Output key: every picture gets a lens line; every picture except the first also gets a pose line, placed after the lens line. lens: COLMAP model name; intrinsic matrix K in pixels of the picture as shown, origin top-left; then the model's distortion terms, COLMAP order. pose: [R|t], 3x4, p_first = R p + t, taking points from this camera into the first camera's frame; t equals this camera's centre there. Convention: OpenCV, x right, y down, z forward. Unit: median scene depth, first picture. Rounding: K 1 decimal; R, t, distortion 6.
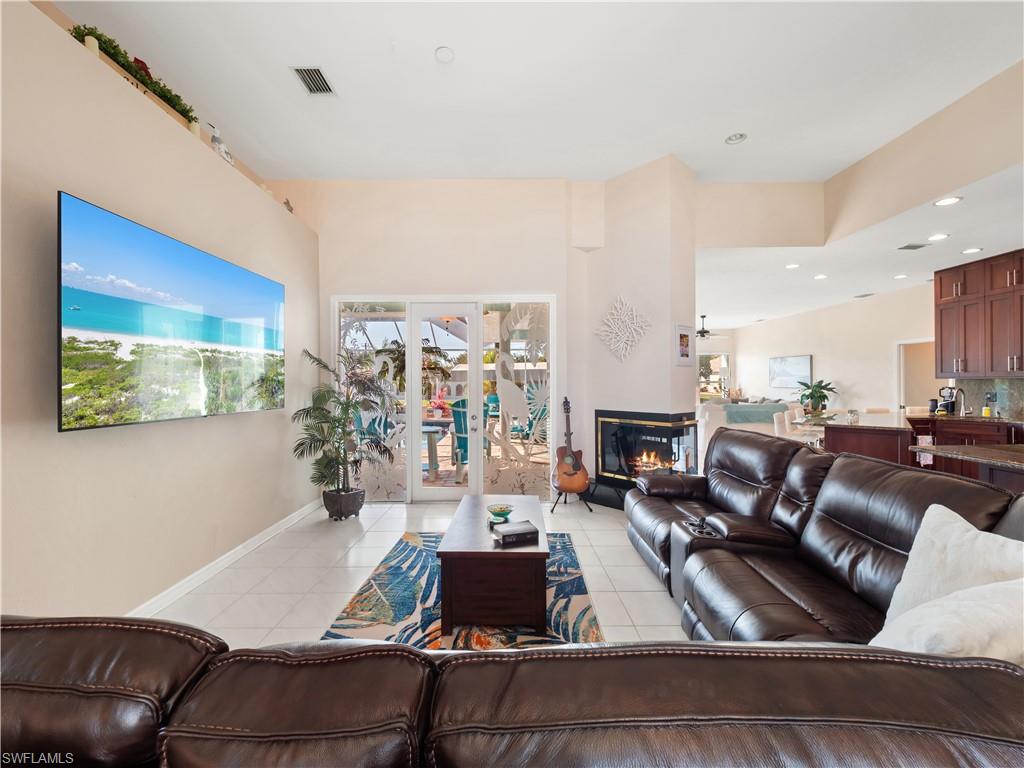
lens RADIAL K [[413.8, 0, 524.3], [0, 413.8, 383.0], [0, 0, 1]] dist [-0.000428, 0.000024]
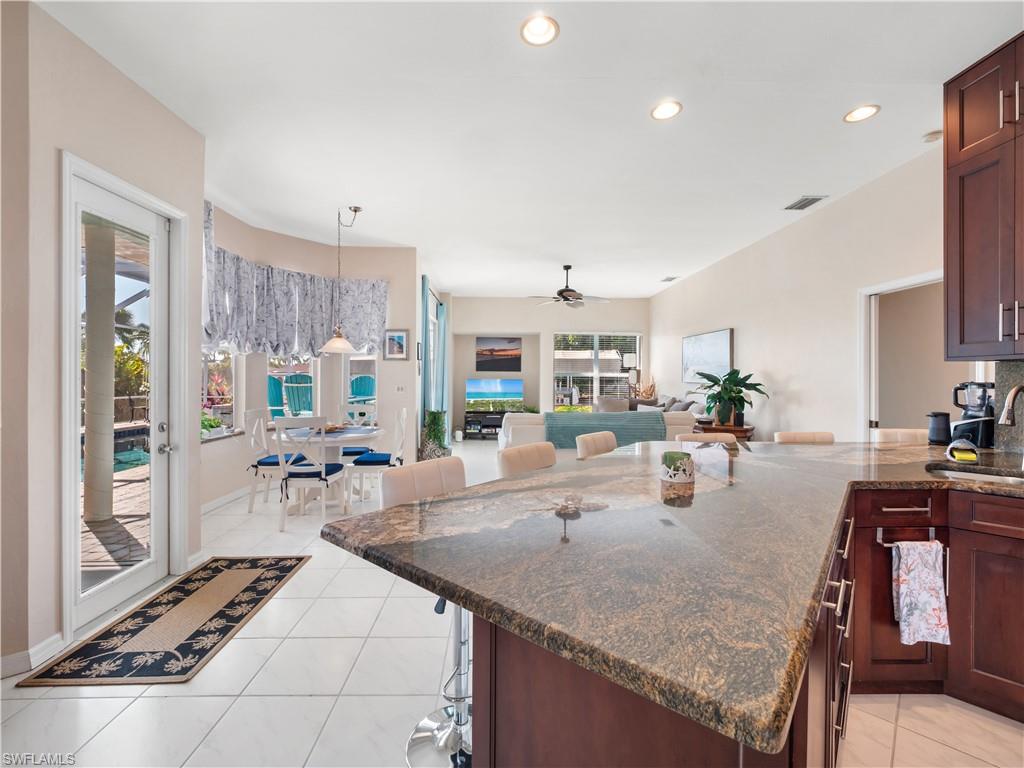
lens RADIAL K [[435.4, 0, 507.5], [0, 435.4, 382.1], [0, 0, 1]] dist [-0.004148, -0.000641]
pose [[0.999945, 0.006181, 0.008426, 0.727031], [-0.006263, 0.999934, 0.009669, 0.010634], [-0.008365, -0.009721, 0.999918, 0.748139]]
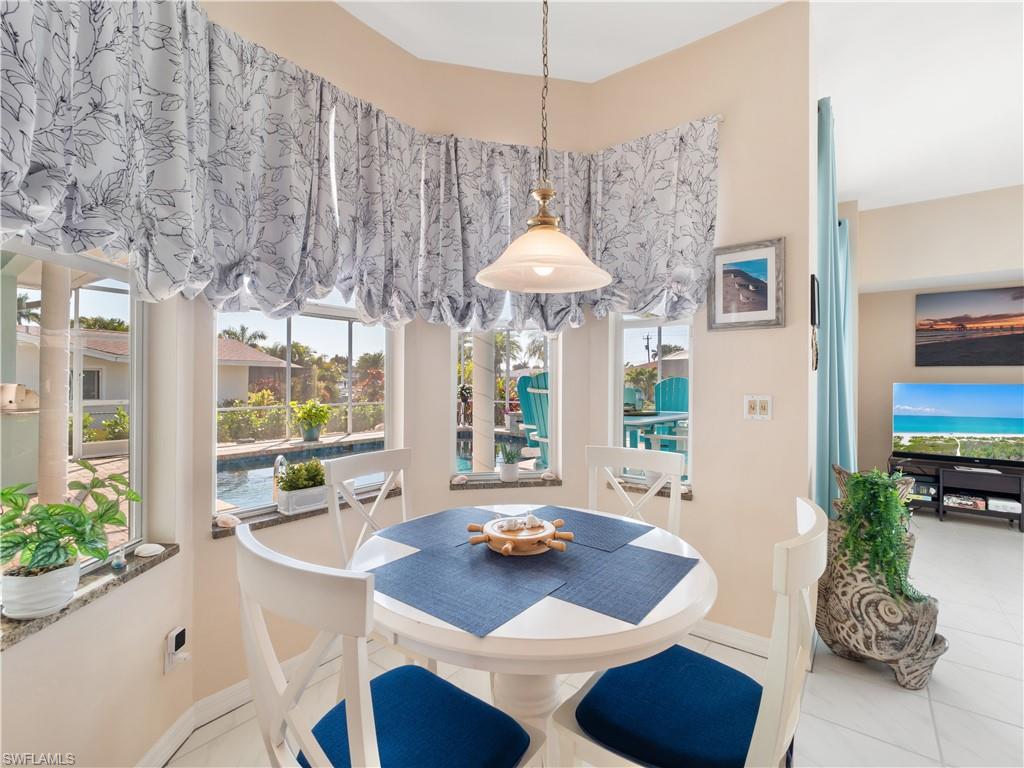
lens RADIAL K [[471.2, 0, 509.4], [0, 471.2, 380.6], [0, 0, 1]] dist [0.001014, -0.000004]
pose [[0.781763, 0.002709, -0.623569, 0.539251], [-0.005736, 0.999979, -0.002848, 0.019518], [0.623549, 0.005803, 0.781763, 1.435892]]
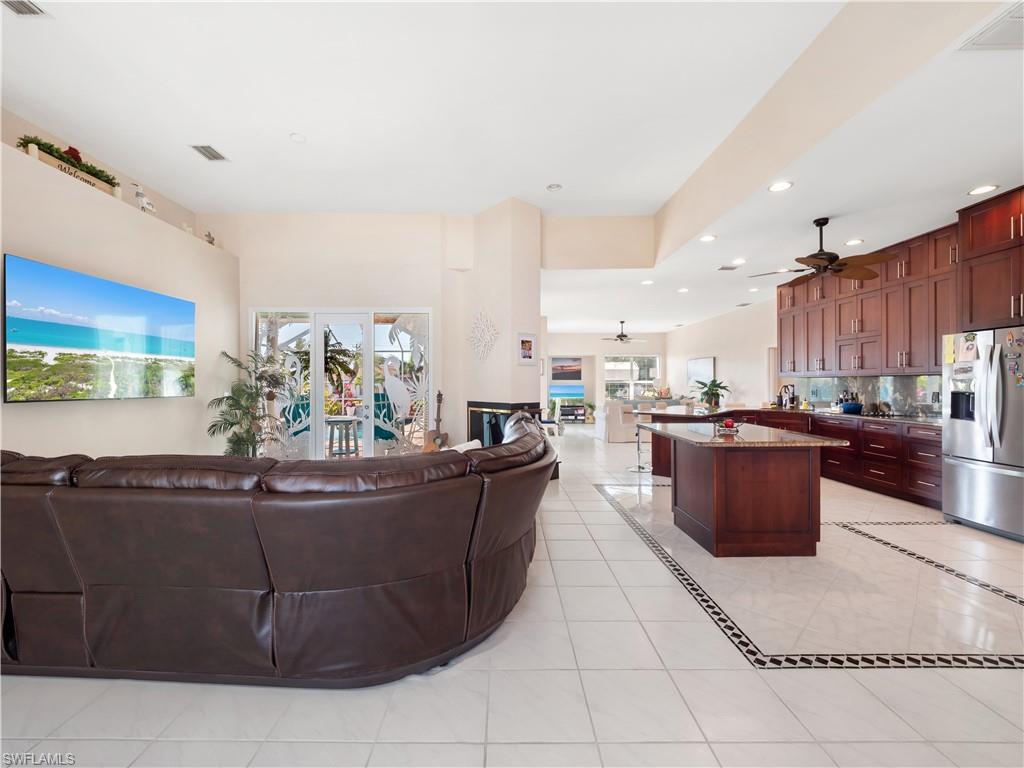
lens RADIAL K [[410.4, 0, 512.0], [0, 410.4, 384.0], [0, 0, 1]] dist [-0.001267, -0.000154]
pose [[0.999985, 0.002374, -0.004889, 0.308137], [-0.002380, 0.999996, -0.001255, 0.014661], [0.004886, 0.001267, 0.999987, -0.209147]]
